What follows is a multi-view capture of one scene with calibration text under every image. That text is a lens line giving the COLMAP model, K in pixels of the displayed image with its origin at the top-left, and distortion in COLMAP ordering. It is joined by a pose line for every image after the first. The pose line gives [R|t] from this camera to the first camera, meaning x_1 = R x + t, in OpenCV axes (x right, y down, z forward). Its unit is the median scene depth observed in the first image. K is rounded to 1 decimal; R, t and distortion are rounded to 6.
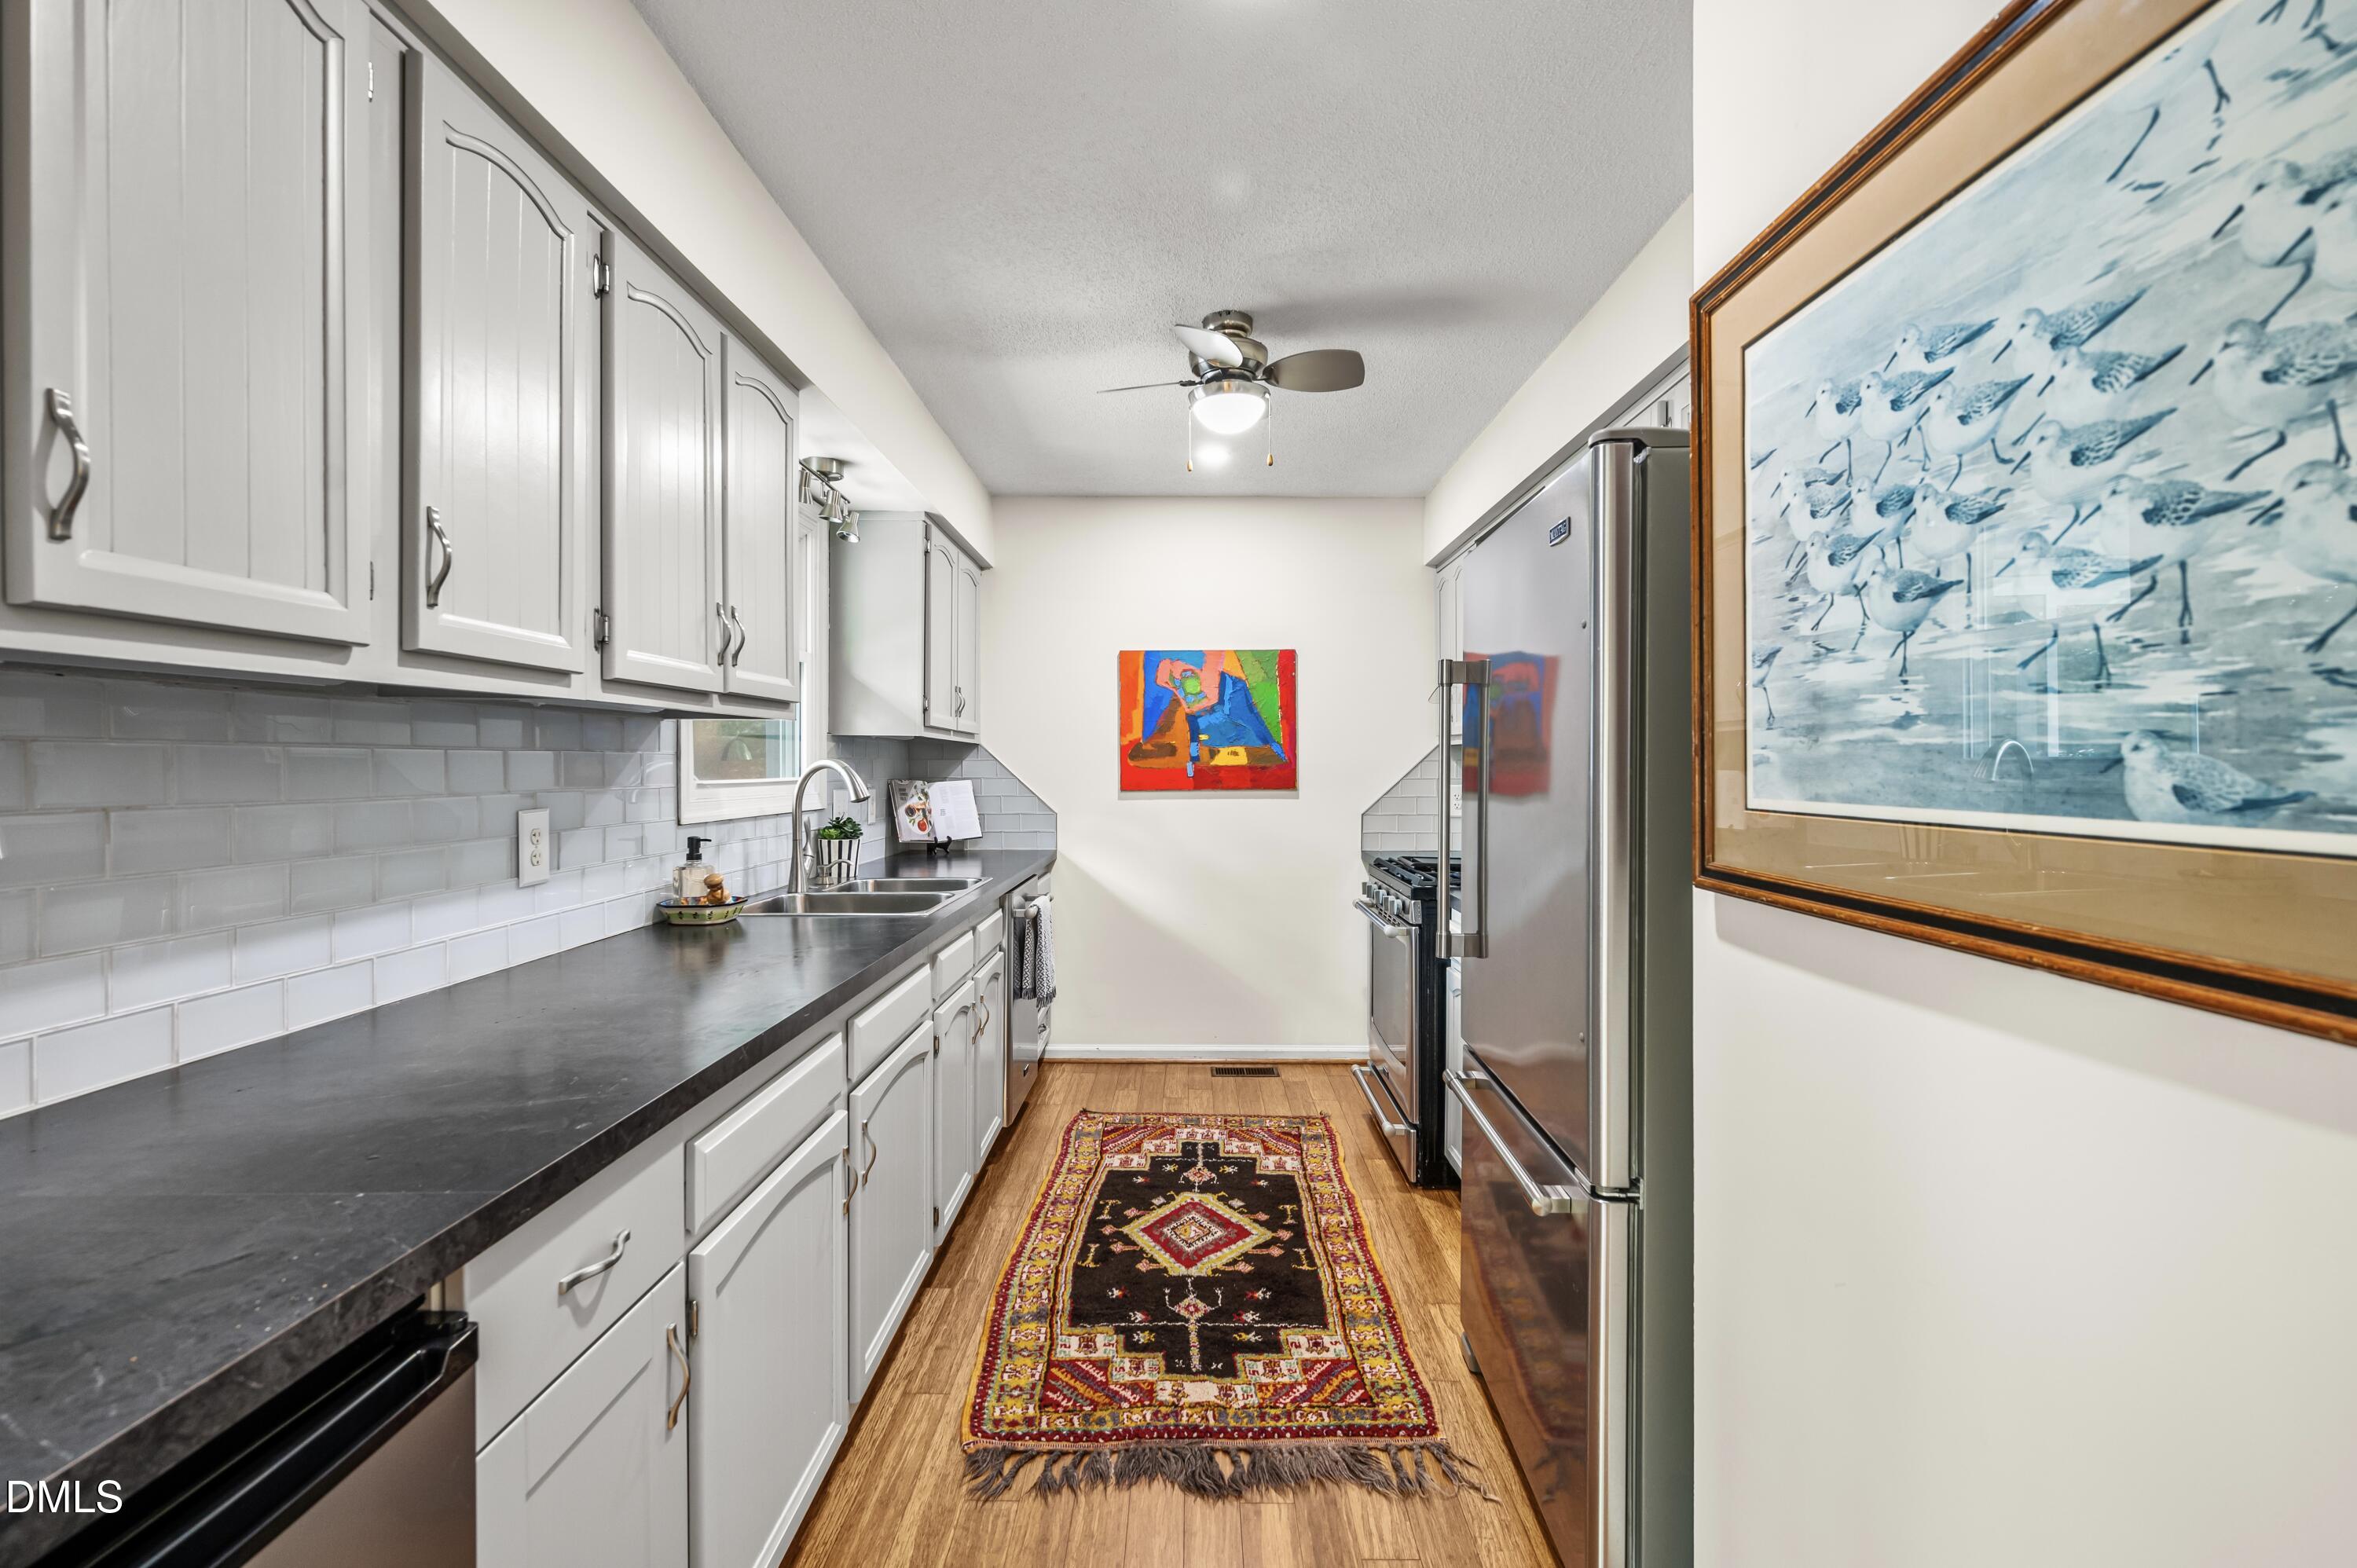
lens RADIAL K [[1054.0, 0, 1177.5], [0, 1054.0, 775.1], [0, 0, 1]] dist [-0.003991, 0.000682]
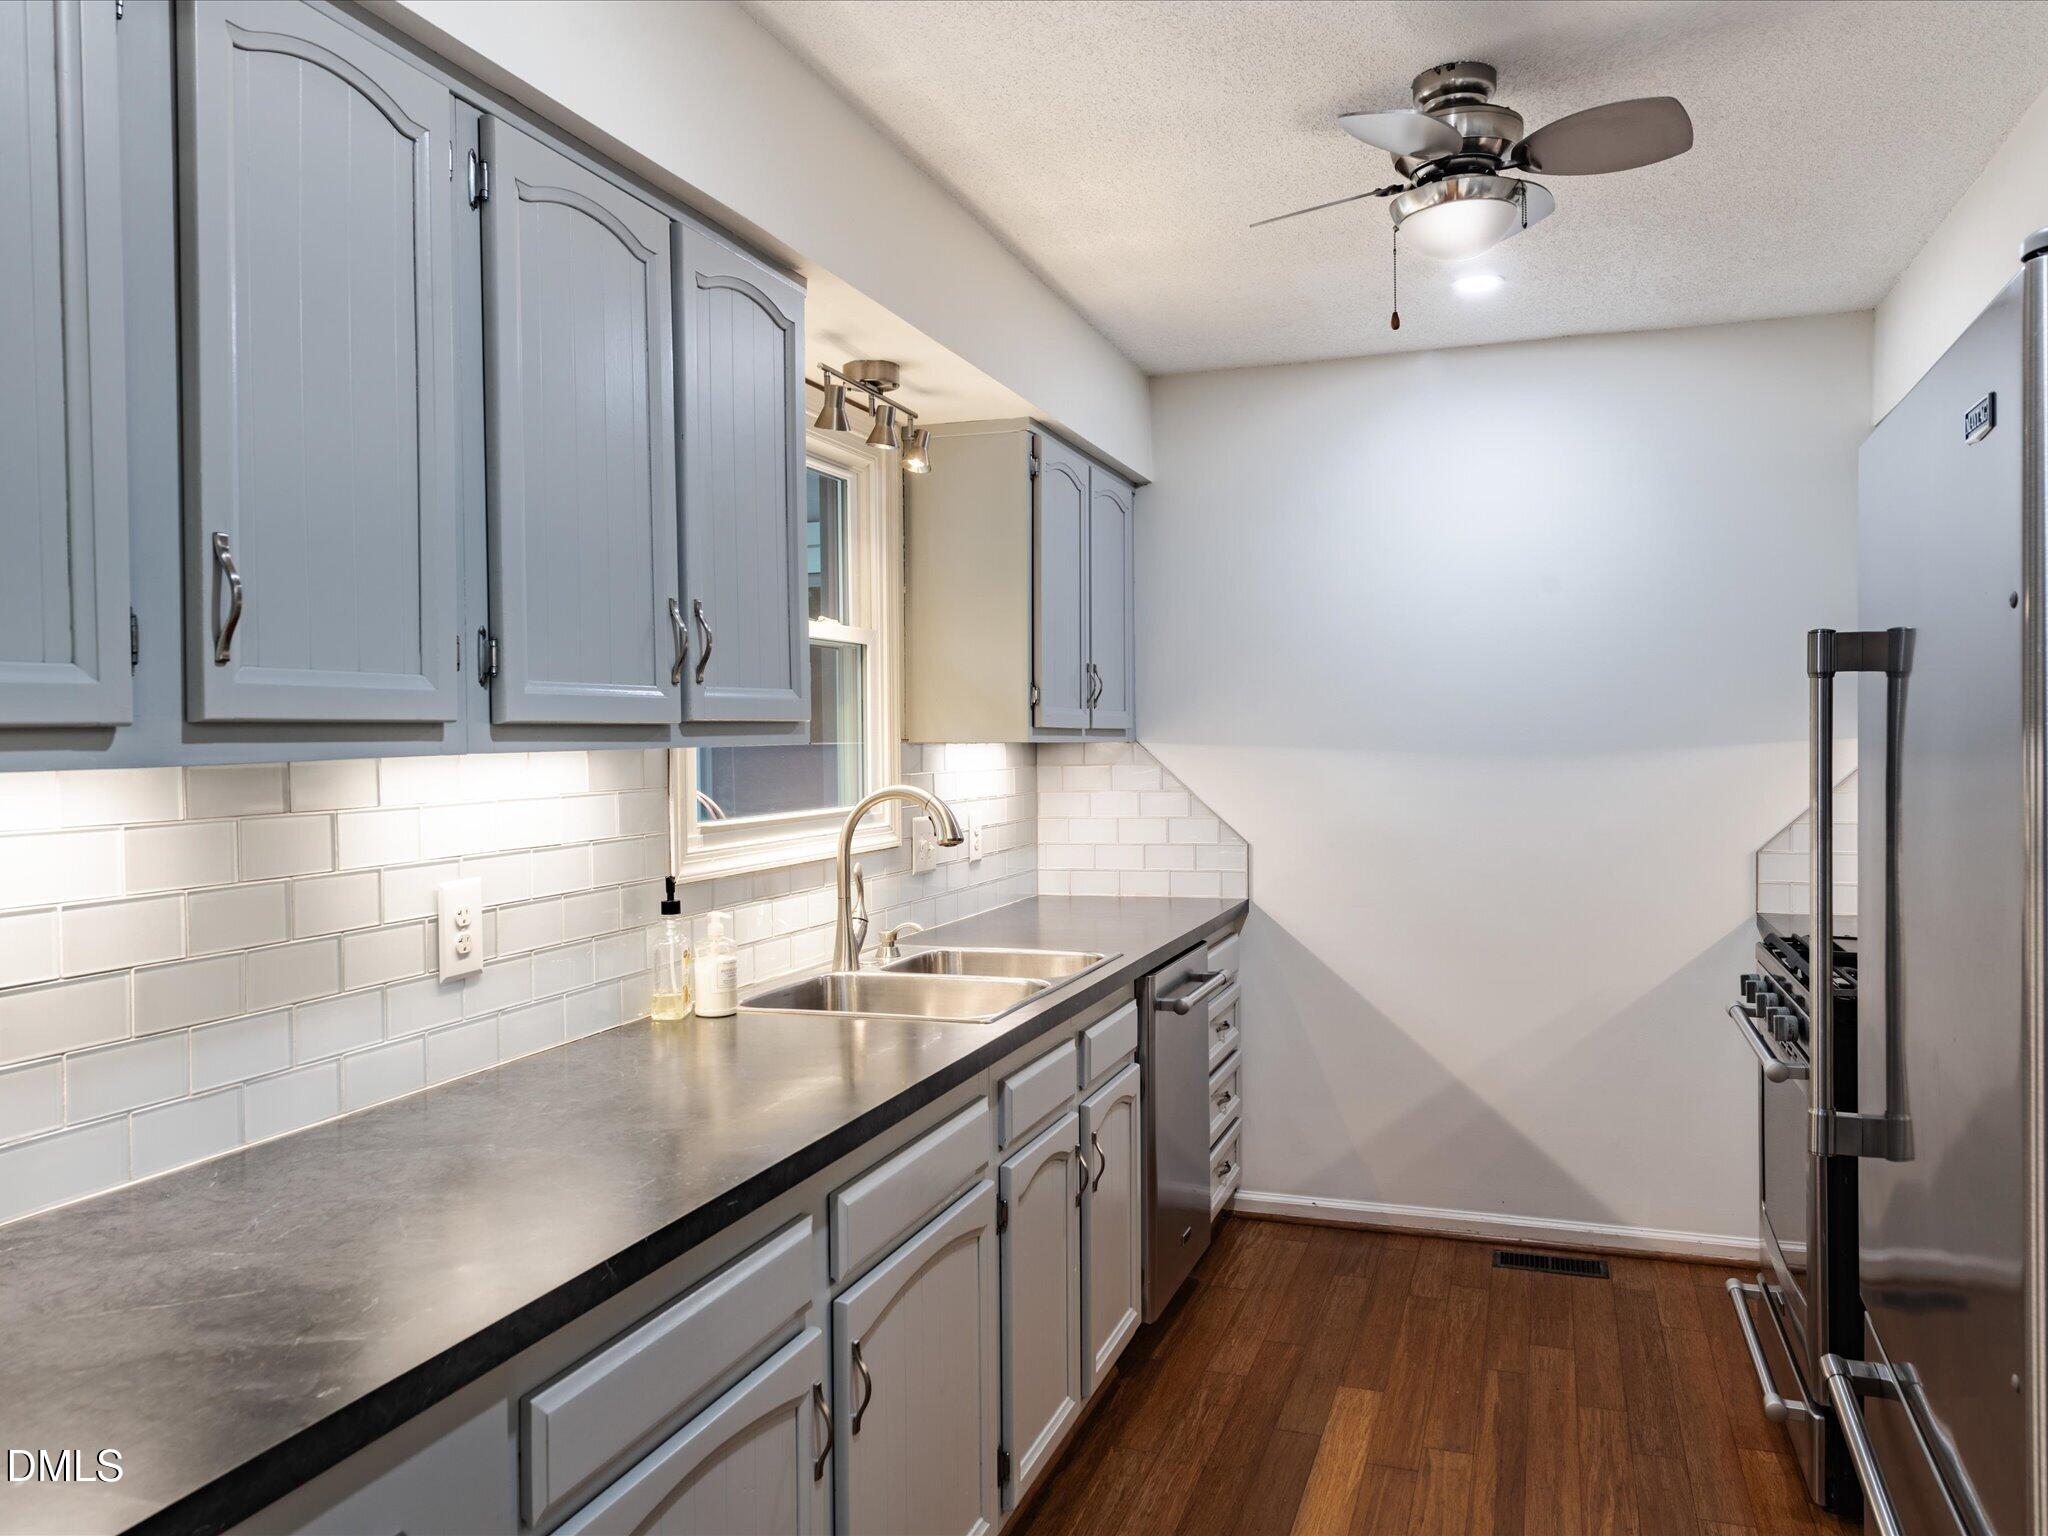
lens RADIAL K [[1519.3, 0, 1026.2], [0, 1519.3, 754.0], [0, 0, 1]] dist [0.028922, -0.016731]
pose [[0.944891, -0.008592, -0.327272, 0.101852], [0.012136, 0.999888, 0.008789, -0.047119], [0.327160, -0.012277, 0.944889, 0.067442]]
